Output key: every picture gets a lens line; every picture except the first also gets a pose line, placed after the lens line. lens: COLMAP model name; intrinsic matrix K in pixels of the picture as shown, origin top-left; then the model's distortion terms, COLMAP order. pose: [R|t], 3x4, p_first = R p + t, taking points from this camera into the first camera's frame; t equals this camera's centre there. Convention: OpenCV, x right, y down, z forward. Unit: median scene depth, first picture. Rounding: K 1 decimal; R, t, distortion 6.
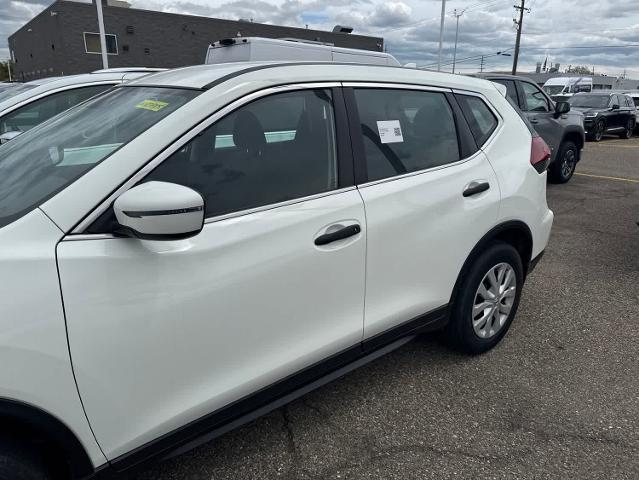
lens RADIAL K [[457.6, 0, 321.7], [0, 457.6, 234.5], [0, 0, 1]] dist [0.028366, -0.027924]
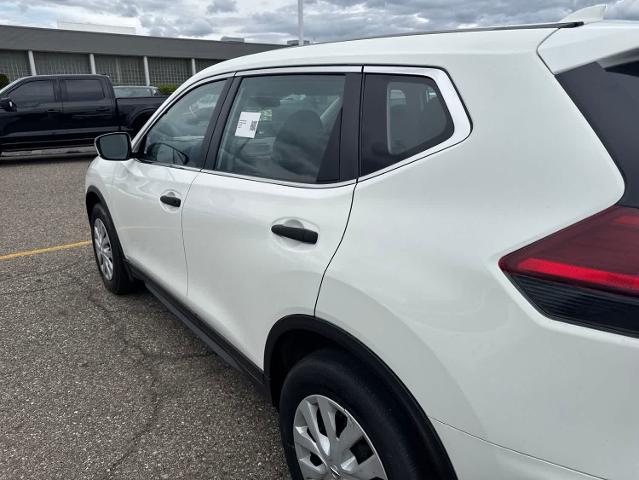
lens RADIAL K [[457.6, 0, 314.9], [0, 457.6, 236.0], [0, 0, 1]] dist [0.028366, -0.027924]
pose [[-0.029111, 0.277933, -0.960159, 0.866693], [-0.286404, 0.917973, 0.274405, -0.253489], [0.957666, 0.282982, 0.052878, 0.940933]]
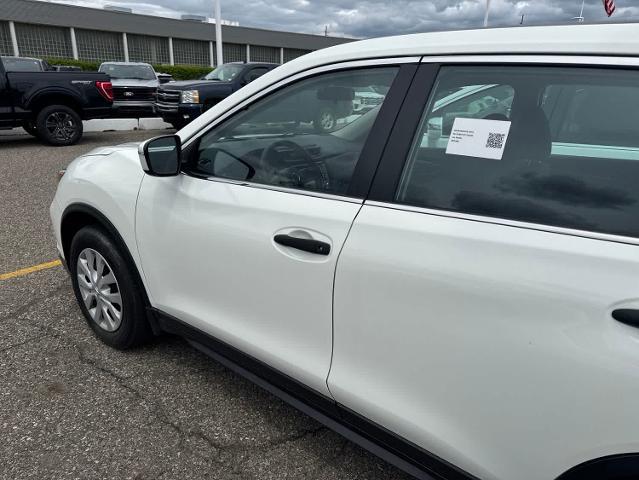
lens RADIAL K [[457.6, 0, 322.5], [0, 457.6, 241.6], [0, 0, 1]] dist [0.028366, -0.027924]
pose [[0.206176, 0.316882, -0.925785, 0.572261], [-0.314360, 0.917409, 0.244006, -0.152924], [0.926644, 0.240721, 0.288762, 0.562592]]
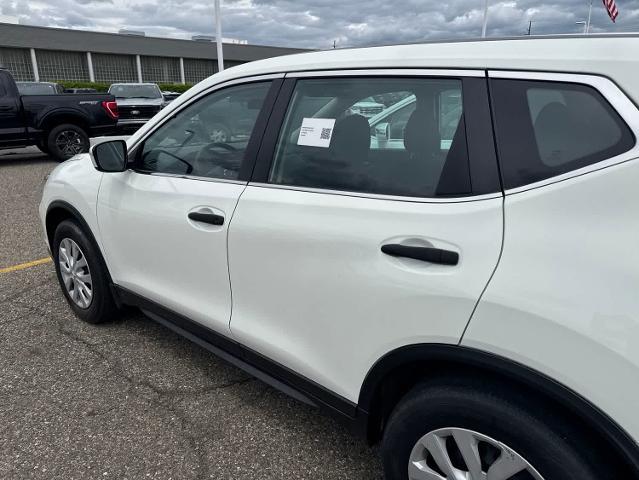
lens RADIAL K [[457.6, 0, 315.7], [0, 457.6, 236.1], [0, 0, 1]] dist [0.028366, -0.027924]
pose [[0.169793, 0.278896, -0.945192, 0.783081], [-0.285213, 0.931979, 0.223762, -0.193606], [0.943305, 0.231587, 0.237788, 0.705860]]
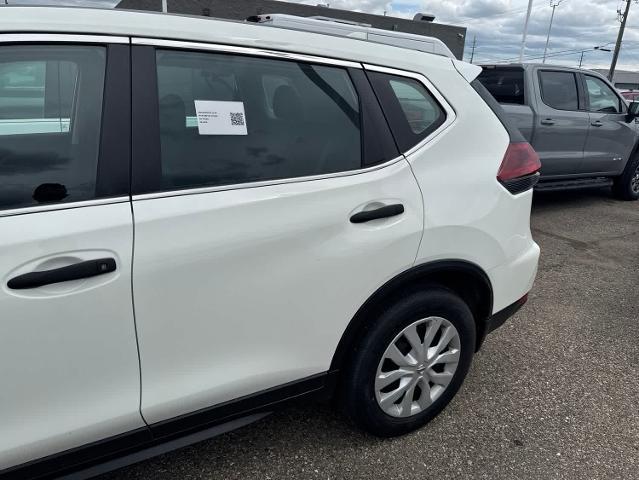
lens RADIAL K [[457.6, 0, 320.8], [0, 457.6, 236.5], [0, 0, 1]] dist [0.028366, -0.027924]
pose [[0.984394, 0.094510, -0.148444, 0.336674], [-0.090913, 0.995381, 0.030845, -0.072133], [0.150674, -0.016868, 0.988440, 0.297282]]
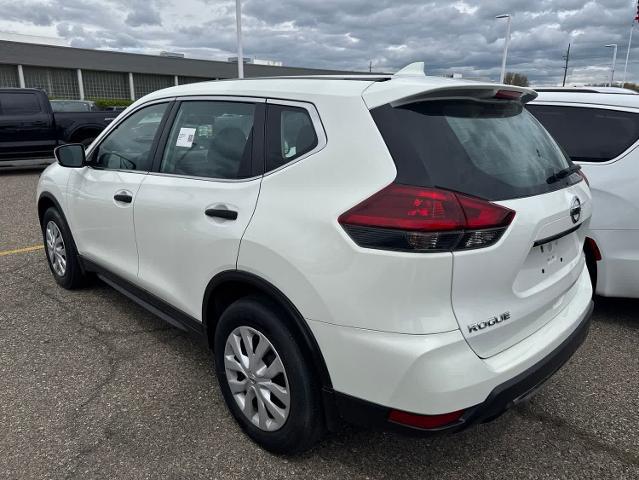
lens RADIAL K [[457.6, 0, 318.7], [0, 457.6, 240.1], [0, 0, 1]] dist [0.028366, -0.027924]
pose [[0.098199, 0.252555, -0.962587, 1.126882], [-0.298419, 0.930222, 0.213620, -0.273809], [0.949370, 0.266277, 0.166714, 0.986043]]
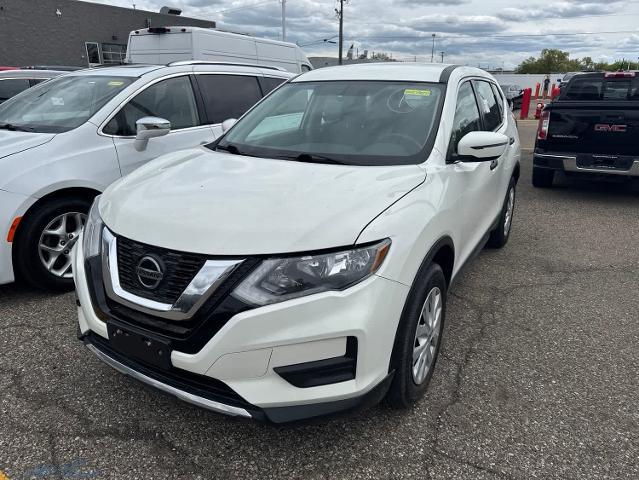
lens RADIAL K [[457.6, 0, 316.4], [0, 457.6, 241.1], [0, 0, 1]] dist [0.028366, -0.027924]
pose [[0.934538, -0.123143, 0.333877, -0.869347], [0.108518, 0.992148, 0.062182, 0.077193], [-0.338912, -0.021880, 0.940563, -0.313857]]
